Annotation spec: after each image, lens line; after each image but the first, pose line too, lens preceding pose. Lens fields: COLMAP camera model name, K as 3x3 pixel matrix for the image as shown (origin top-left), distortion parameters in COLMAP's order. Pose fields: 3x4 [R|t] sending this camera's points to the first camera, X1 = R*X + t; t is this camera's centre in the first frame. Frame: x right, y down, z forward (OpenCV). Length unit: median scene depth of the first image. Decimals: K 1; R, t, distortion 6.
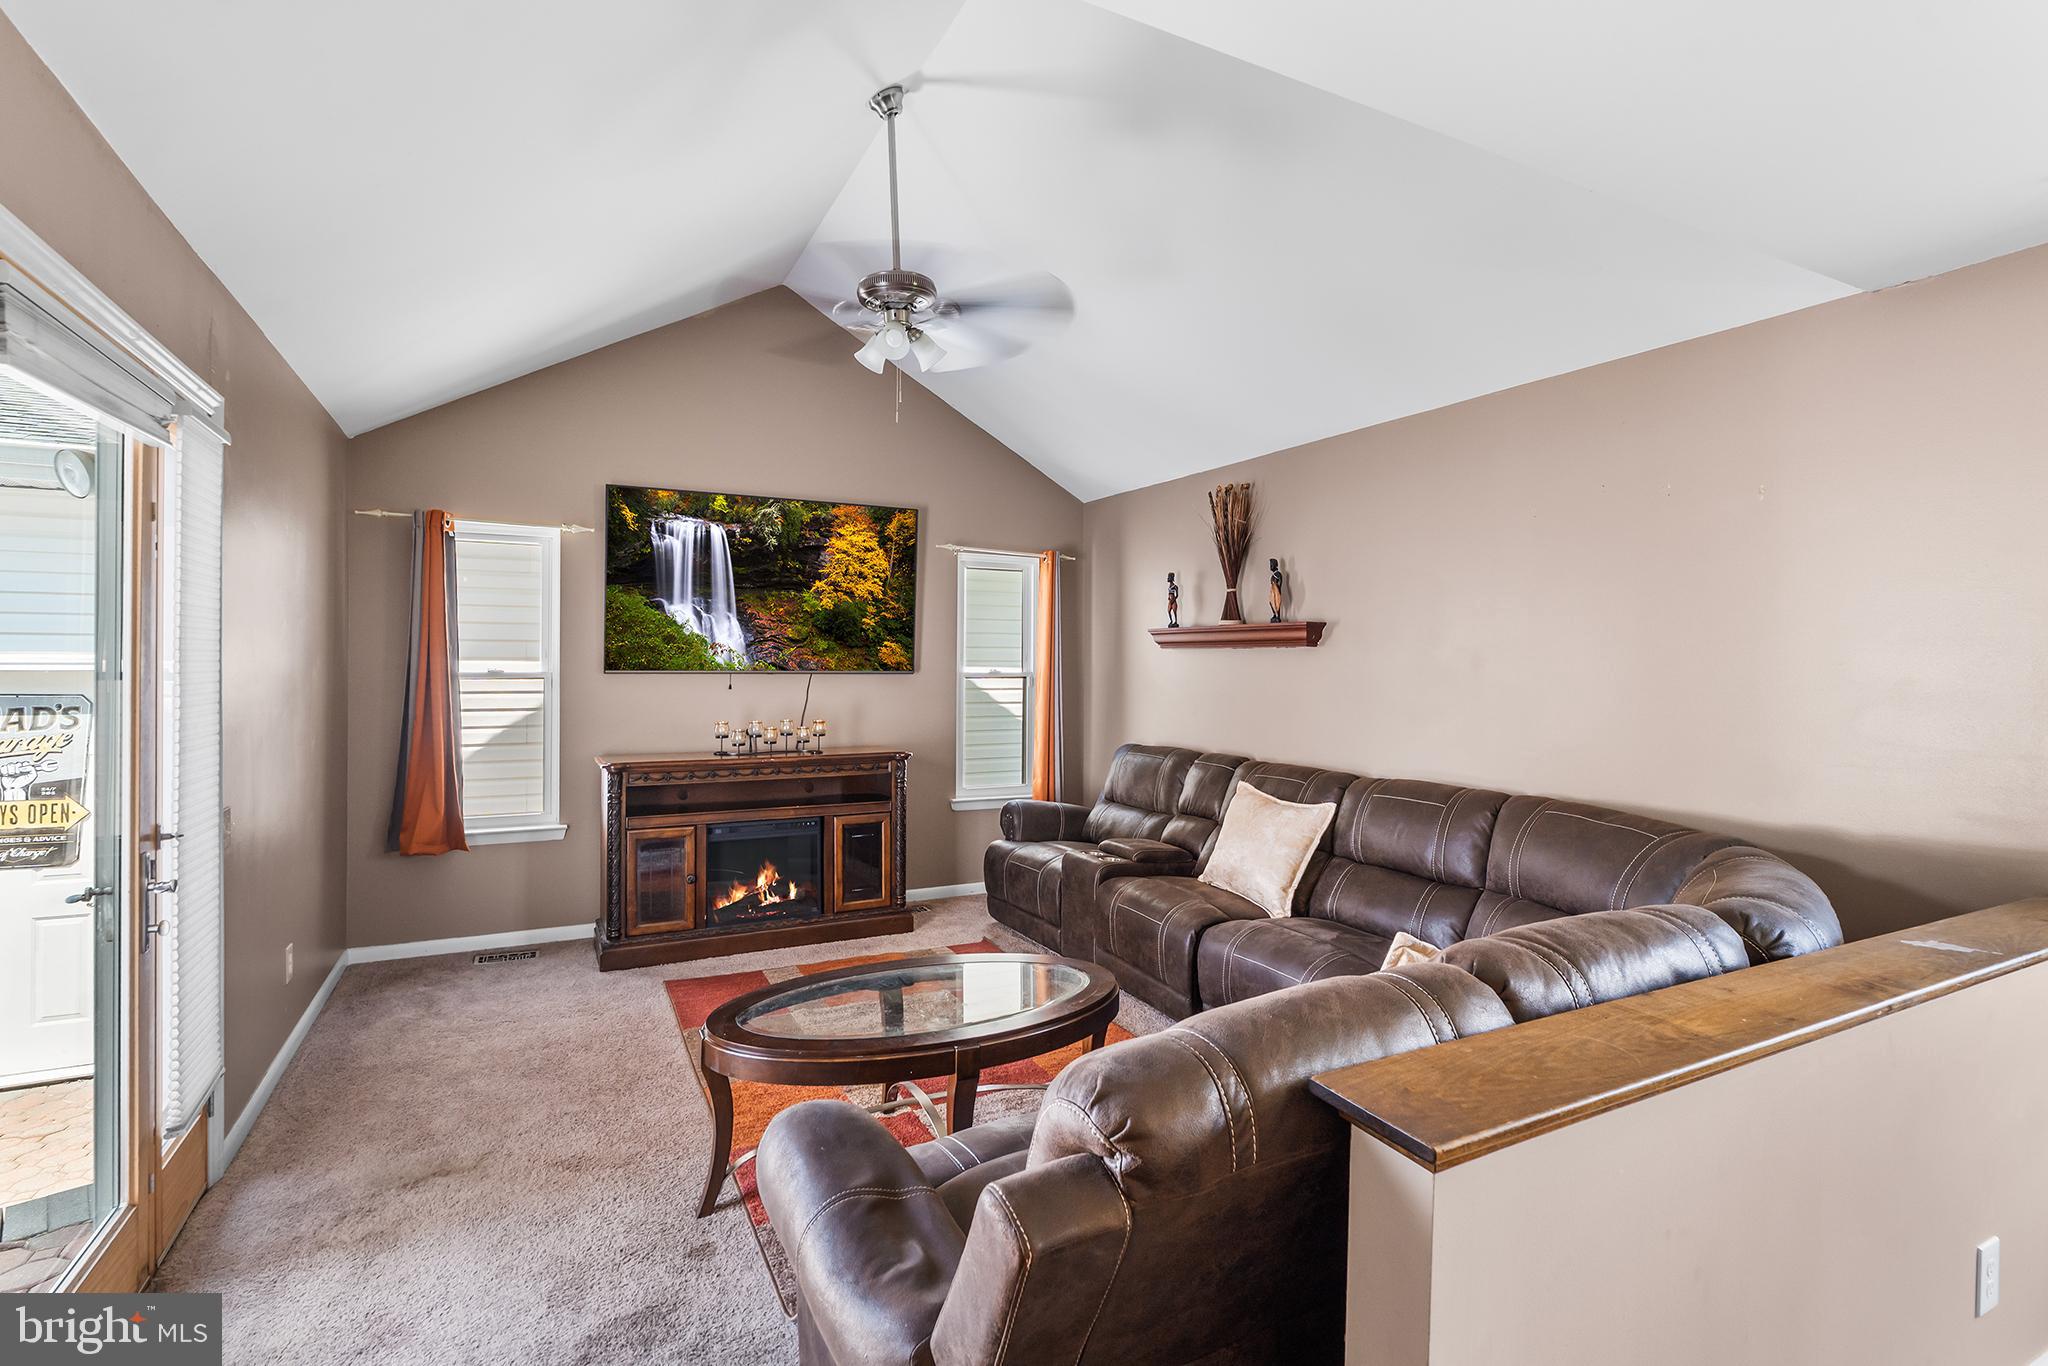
lens RADIAL K [[936.2, 0, 1020.1], [0, 936.2, 679.3], [0, 0, 1]] dist [-0.001318, -0.000004]
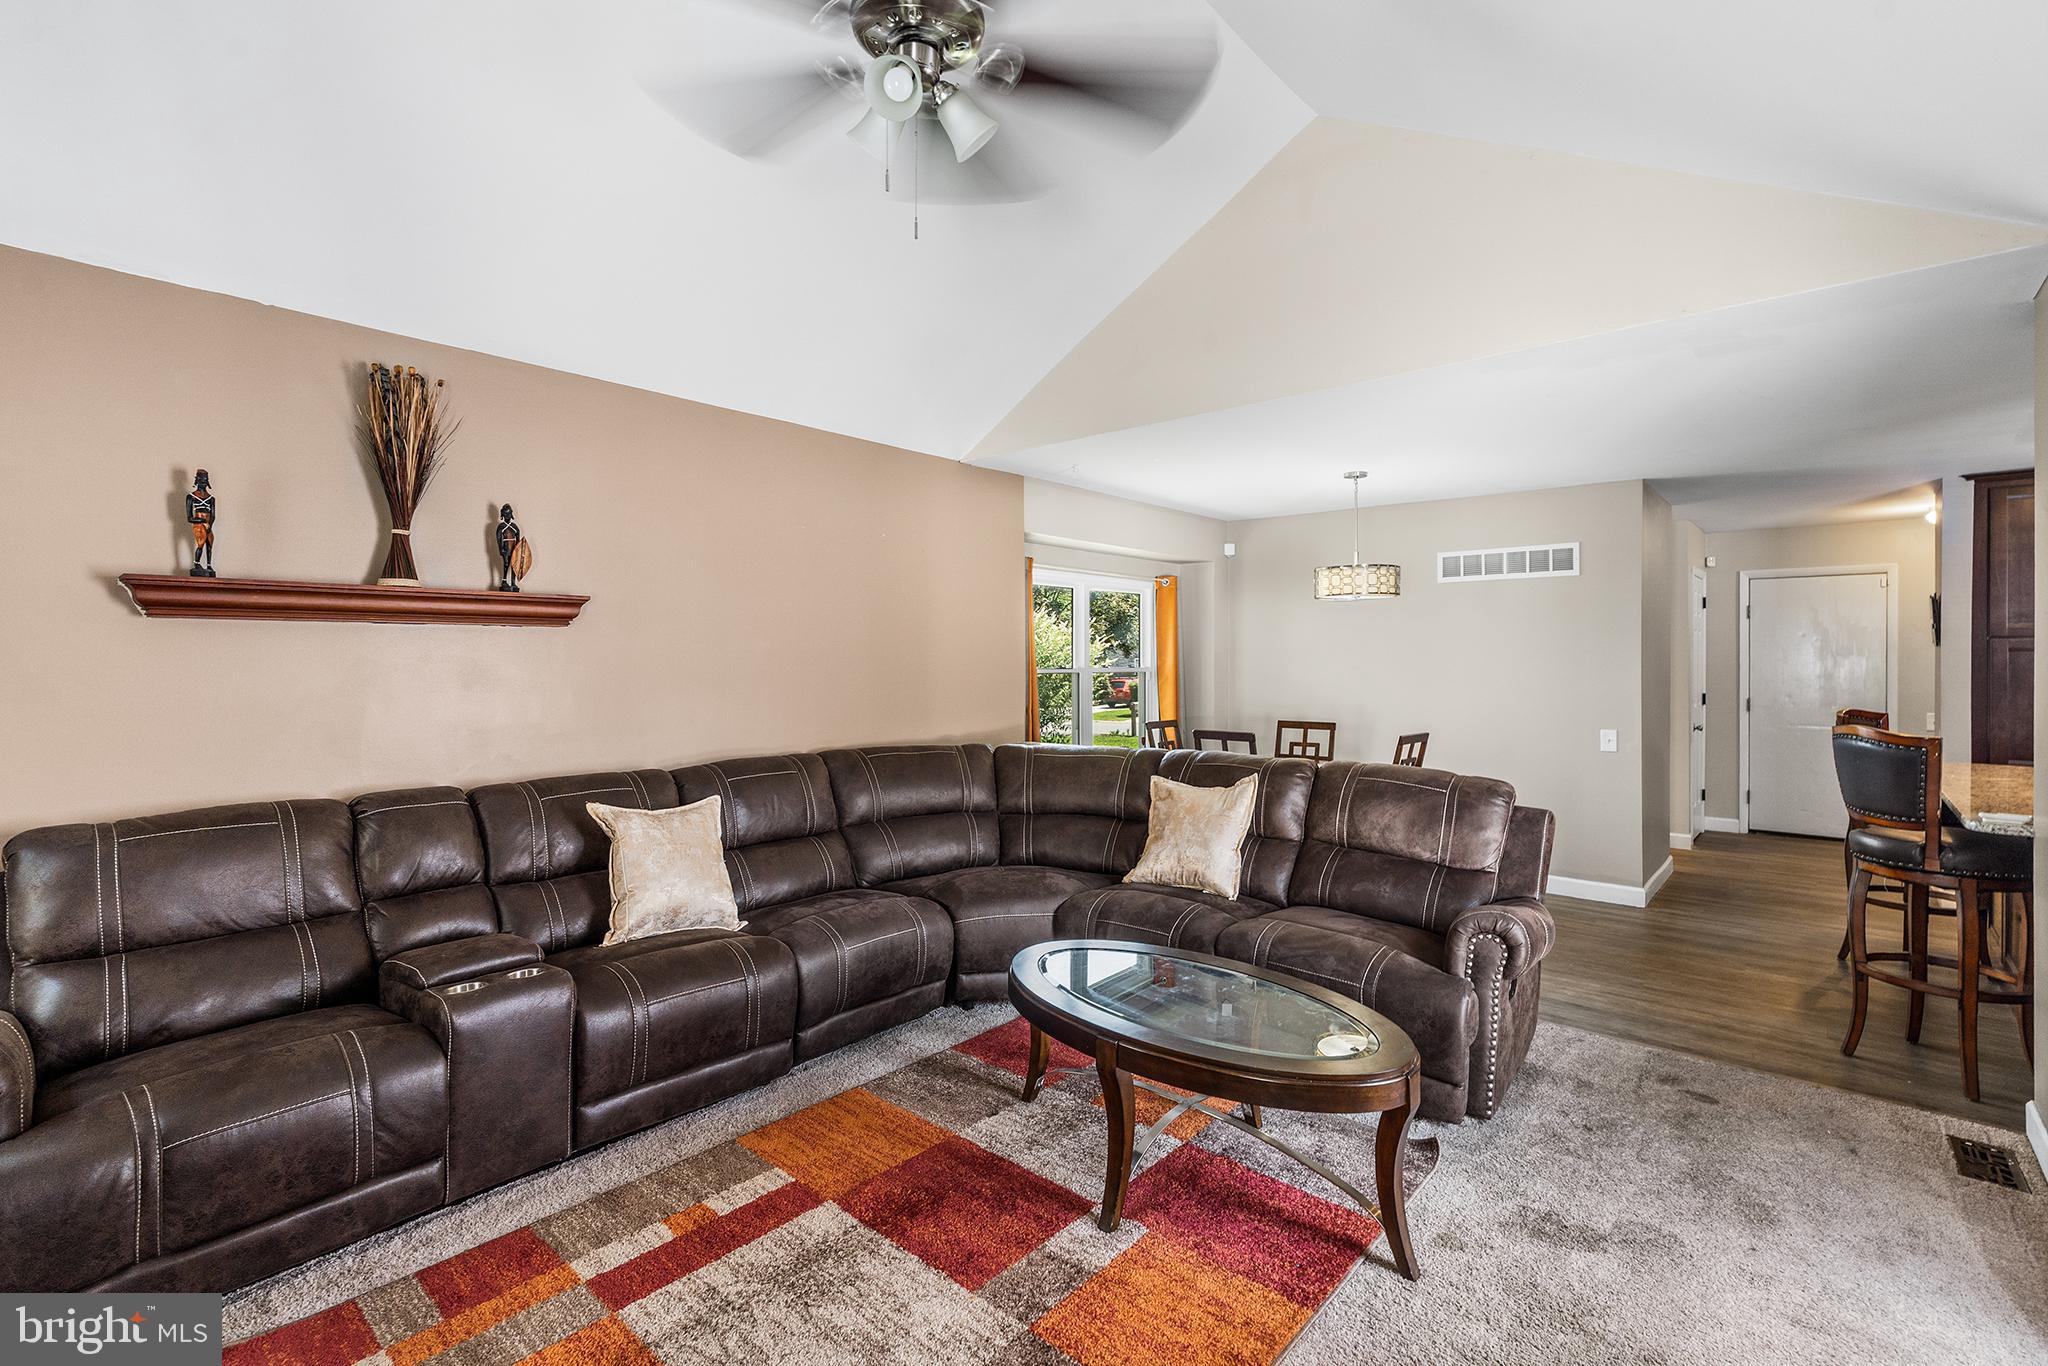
lens RADIAL K [[936.2, 0, 1020.1], [0, 936.2, 679.3], [0, 0, 1]] dist [-0.001318, -0.000004]
pose [[-0.353646, -0.033646, 0.934774, -0.567995], [0.006610, 0.999238, 0.038467, -0.016773], [-0.935356, 0.019782, -0.353154, 0.881074]]
